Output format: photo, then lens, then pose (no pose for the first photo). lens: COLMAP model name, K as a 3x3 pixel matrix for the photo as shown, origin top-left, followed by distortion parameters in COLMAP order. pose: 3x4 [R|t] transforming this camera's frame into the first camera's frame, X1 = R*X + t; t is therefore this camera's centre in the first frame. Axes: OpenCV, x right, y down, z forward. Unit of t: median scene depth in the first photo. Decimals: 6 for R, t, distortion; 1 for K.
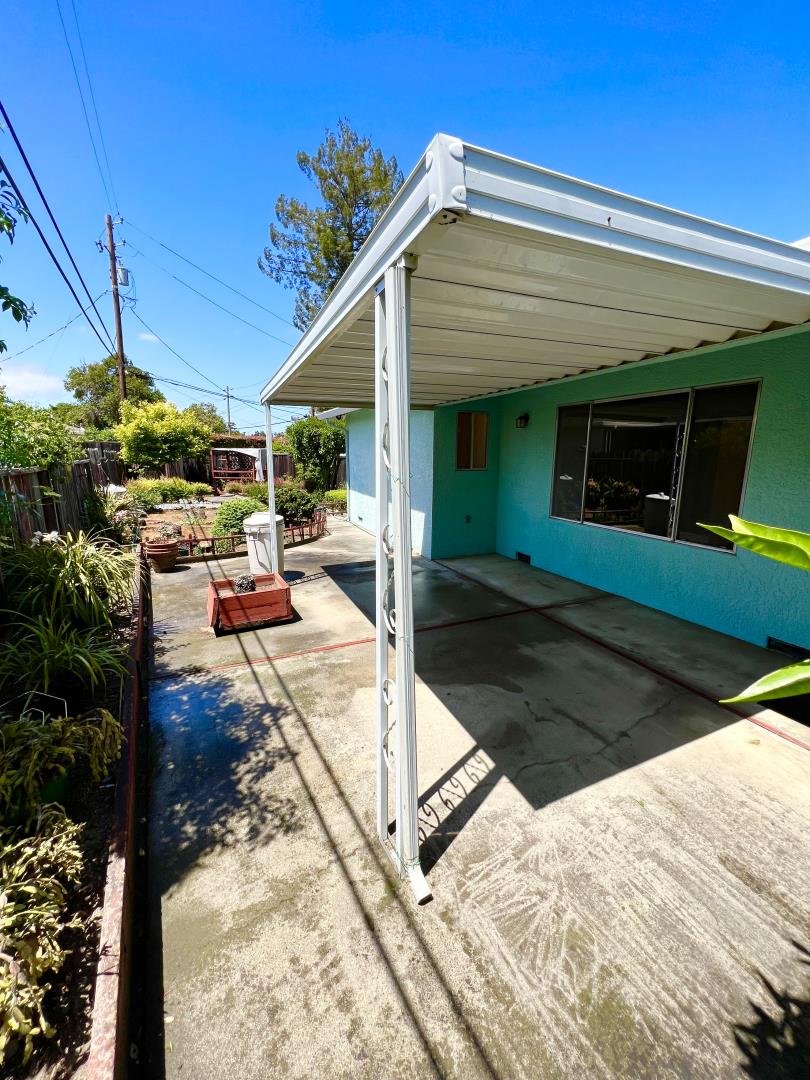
lens RADIAL K [[435.8, 0, 406.1], [0, 435.8, 539.5], [0, 0, 1]] dist [-0.000385, 0.000075]
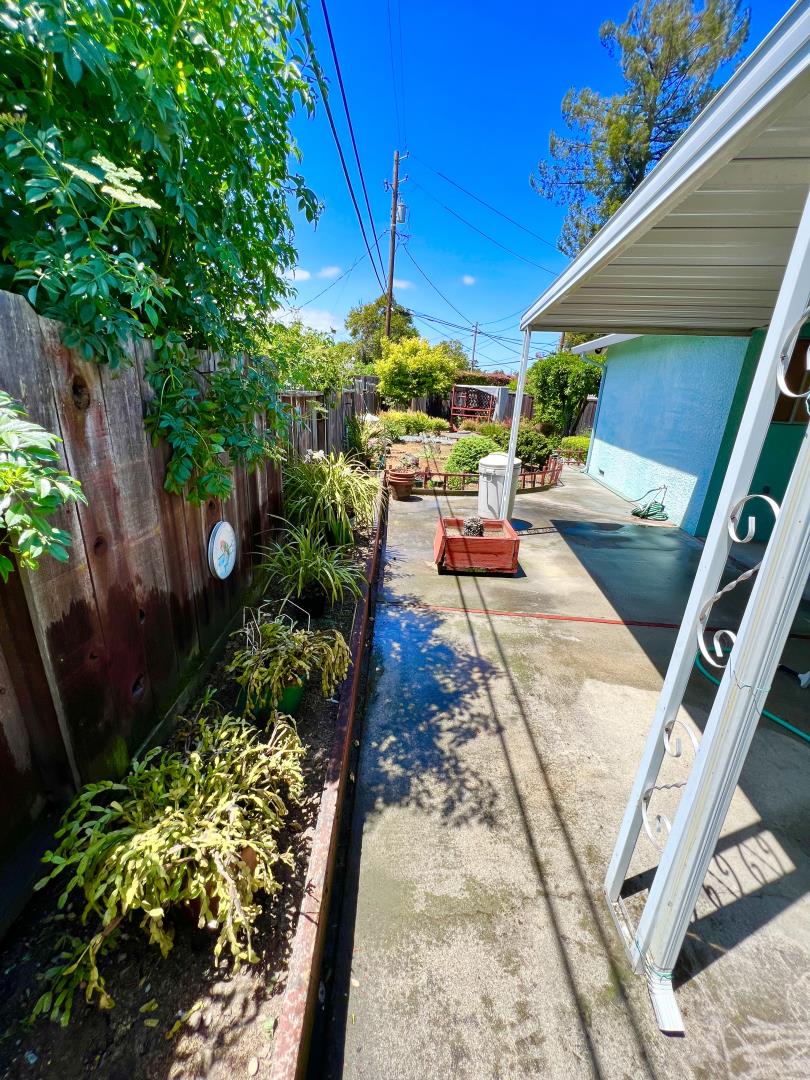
lens RADIAL K [[435.8, 0, 406.1], [0, 435.8, 539.5], [0, 0, 1]] dist [-0.000385, 0.000075]
pose [[0.871831, 0.194275, -0.449630, -0.058994], [-0.136396, 0.977960, 0.158081, -0.001469], [0.470432, -0.076492, 0.879115, 0.083016]]
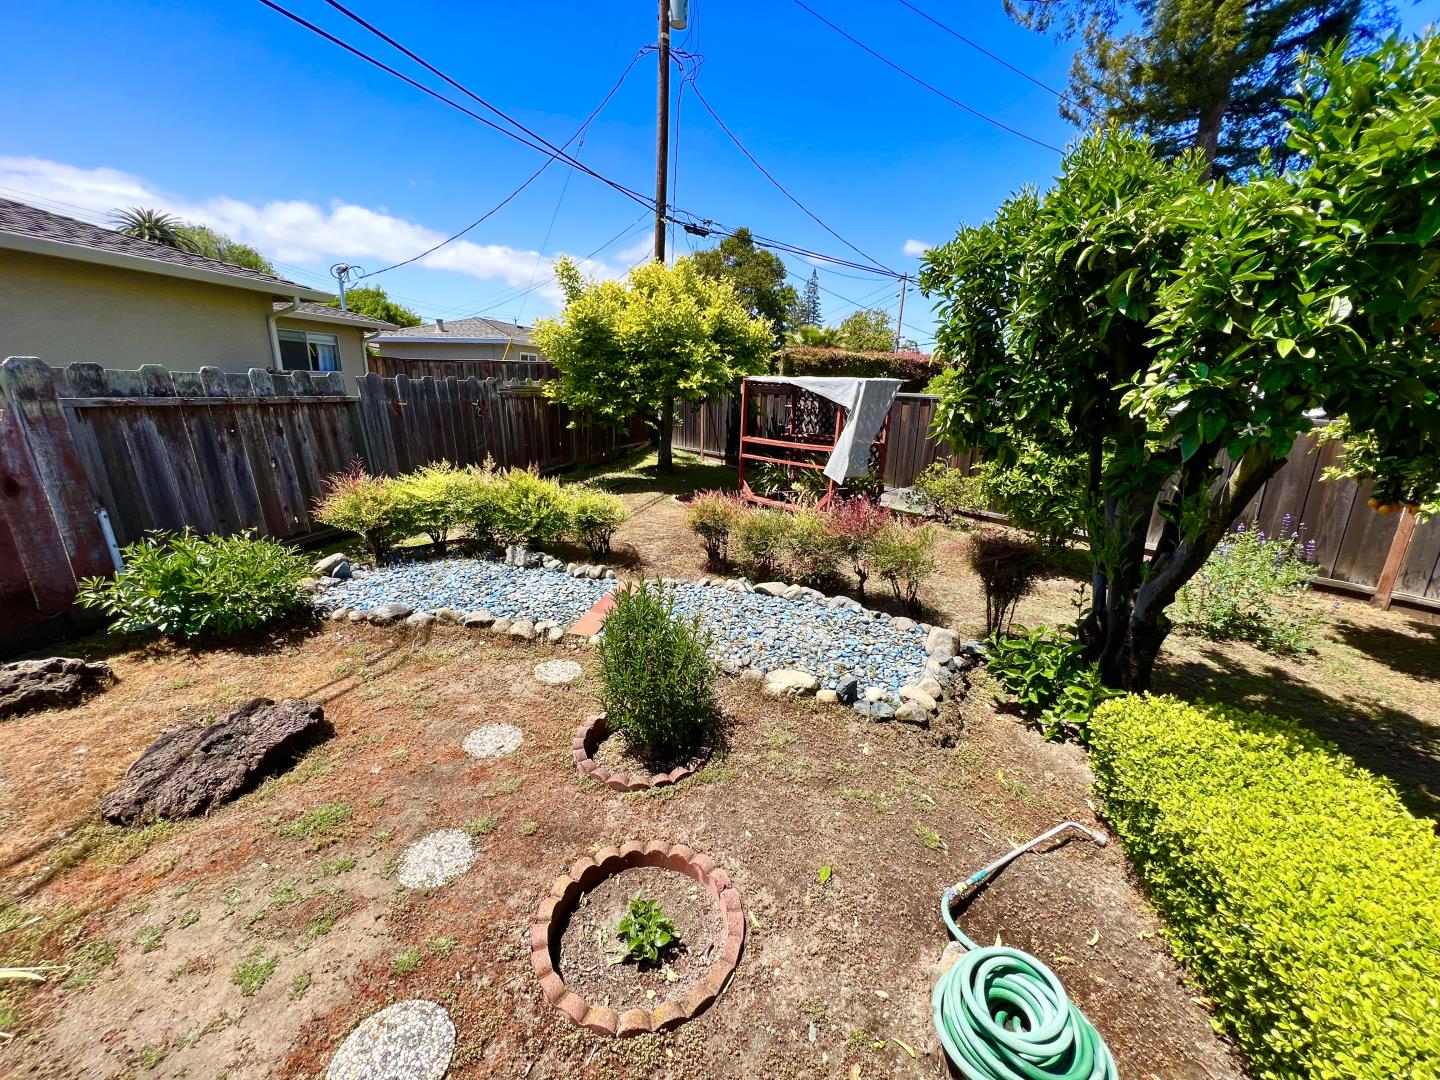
lens RADIAL K [[581.1, 0, 720.0], [0, 581.1, 540.0], [0, 0, 1]] dist [-0.000385, 0.000075]
pose [[0.761804, 0.184142, -0.621085, -0.501301], [-0.149296, 0.982846, 0.108277, -0.462401], [0.630369, 0.010240, 0.776228, 2.280959]]
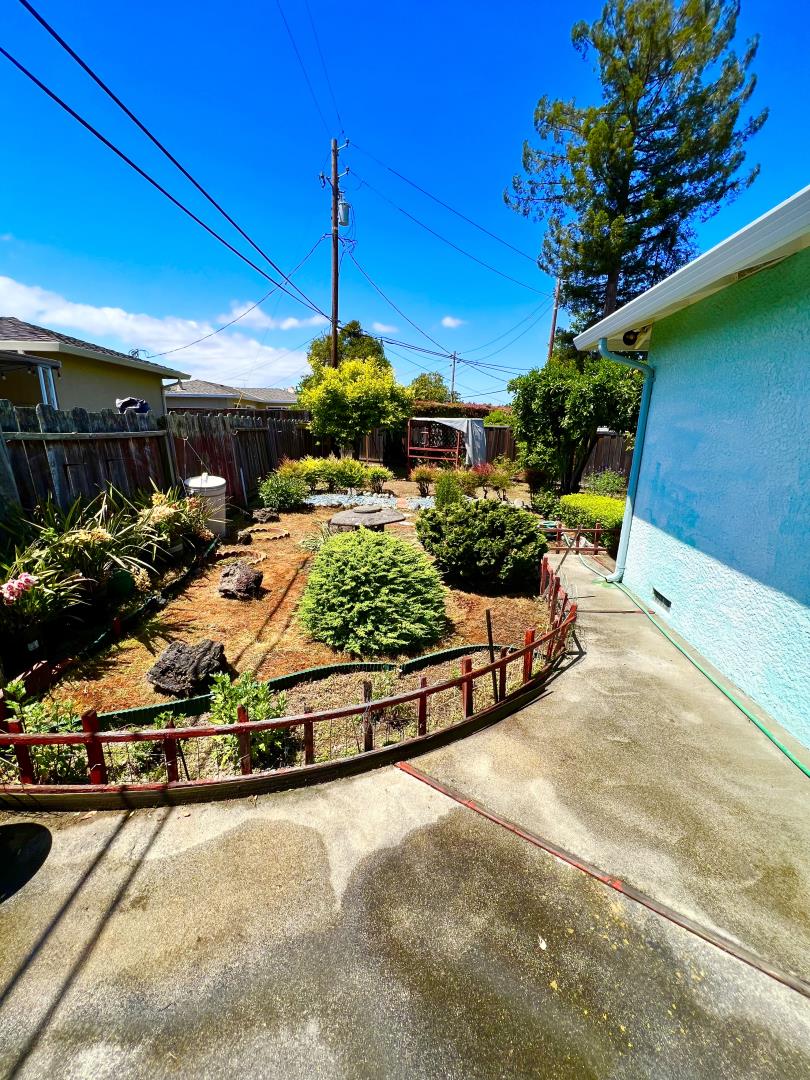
lens RADIAL K [[435.8, 0, 406.1], [0, 435.8, 539.5], [0, 0, 1]] dist [-0.000385, 0.000075]
pose [[0.880825, 0.132915, -0.454401, -0.287133], [-0.106275, 0.990799, 0.083807, -0.227905], [0.461359, -0.025528, 0.886846, 1.175479]]
